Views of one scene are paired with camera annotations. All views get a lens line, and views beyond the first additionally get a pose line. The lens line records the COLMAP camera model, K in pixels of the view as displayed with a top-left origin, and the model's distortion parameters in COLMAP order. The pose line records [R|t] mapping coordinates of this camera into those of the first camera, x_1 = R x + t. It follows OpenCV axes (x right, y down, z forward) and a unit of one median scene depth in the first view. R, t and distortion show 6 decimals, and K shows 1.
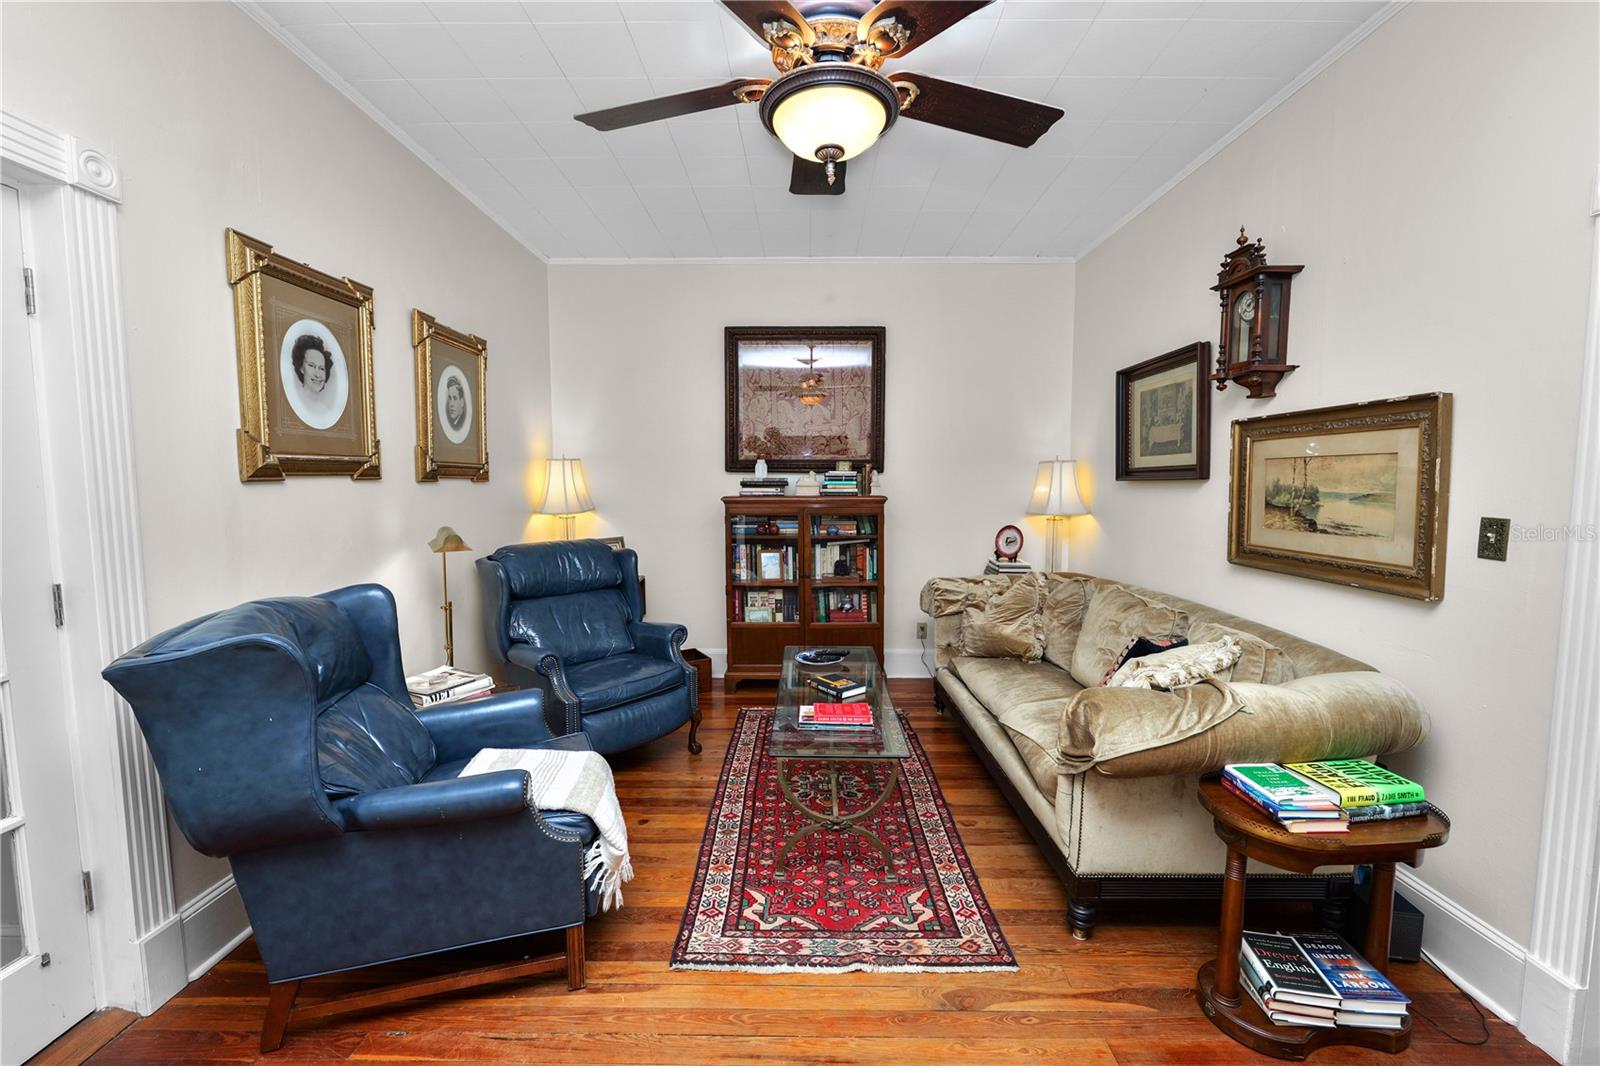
lens RADIAL K [[652.0, 0, 798.9], [0, 652.0, 530.1], [0, 0, 1]] dist [-0.011739, 0.001480]
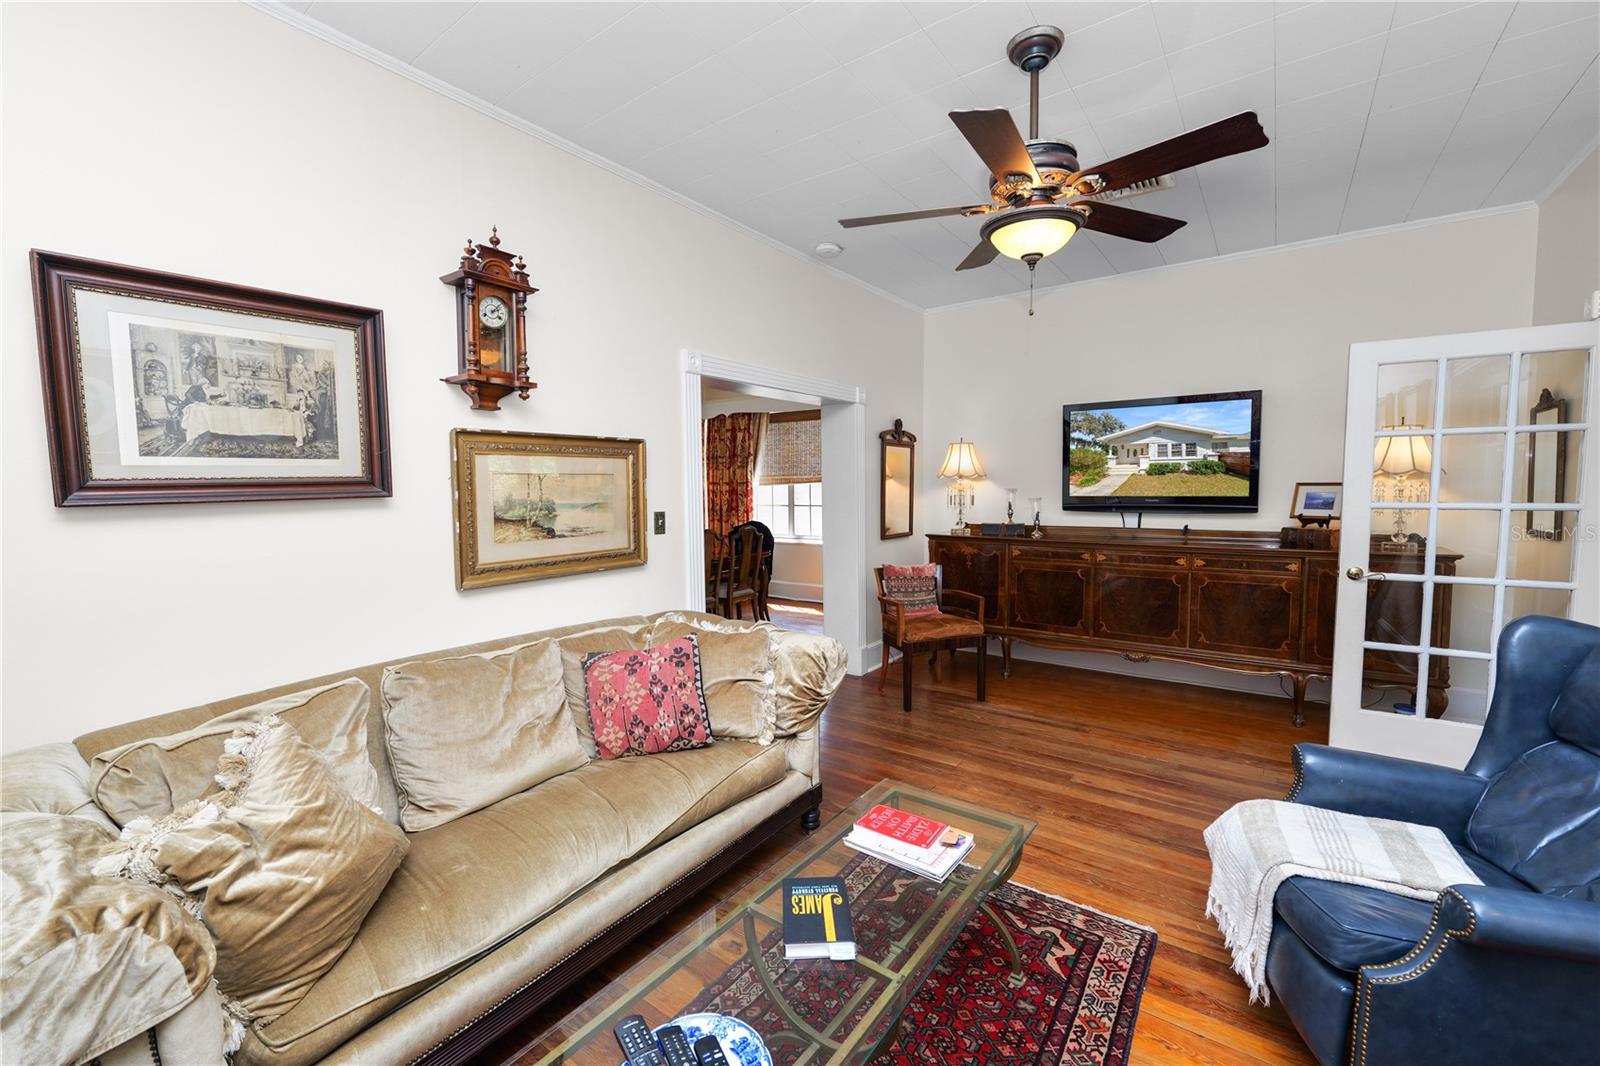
lens RADIAL K [[652.0, 0, 802.1], [0, 652.0, 532.0], [0, 0, 1]] dist [-0.011739, 0.001480]
pose [[-0.814885, -0.032298, 0.578722, -0.243220], [0.056508, 0.989263, 0.134777, -0.134878], [-0.576861, 0.142530, -0.804311, 1.609095]]
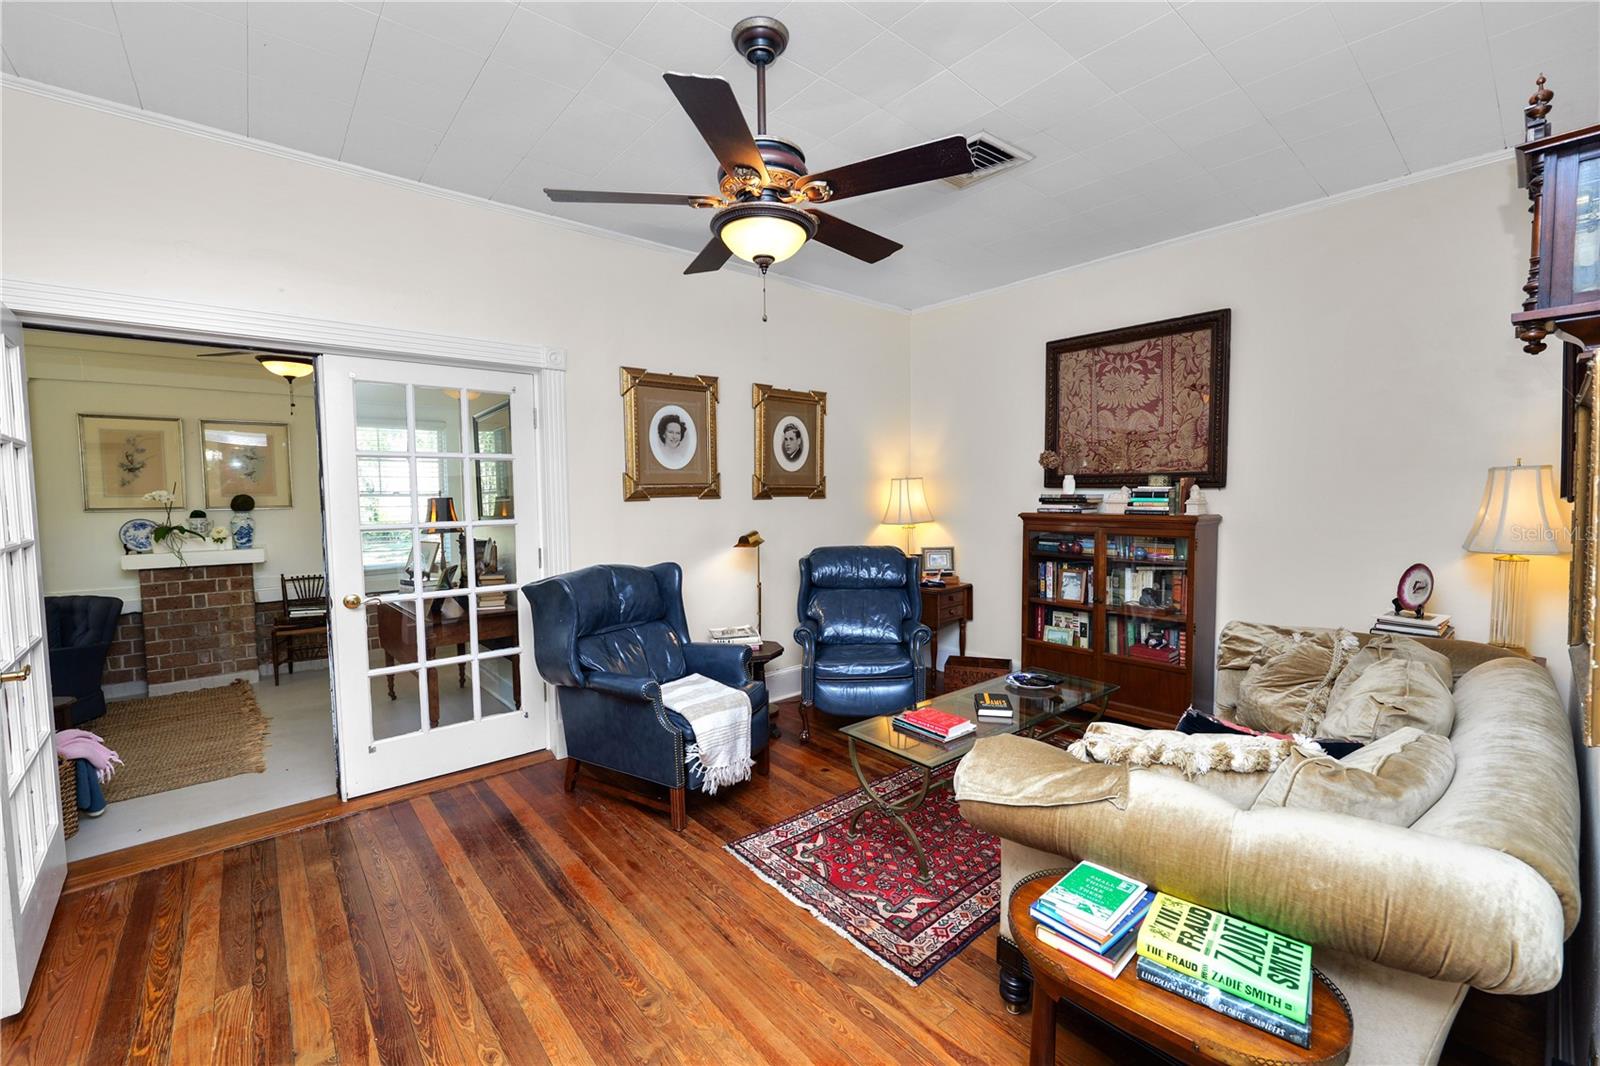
lens RADIAL K [[652.0, 0, 801.7], [0, 652.0, 529.8], [0, 0, 1]] dist [-0.011739, 0.001480]
pose [[0.656726, 0.040716, -0.753029, 0.722071], [-0.050491, 0.998675, 0.009964, -0.029971], [0.752437, 0.031478, 0.657912, 0.129514]]
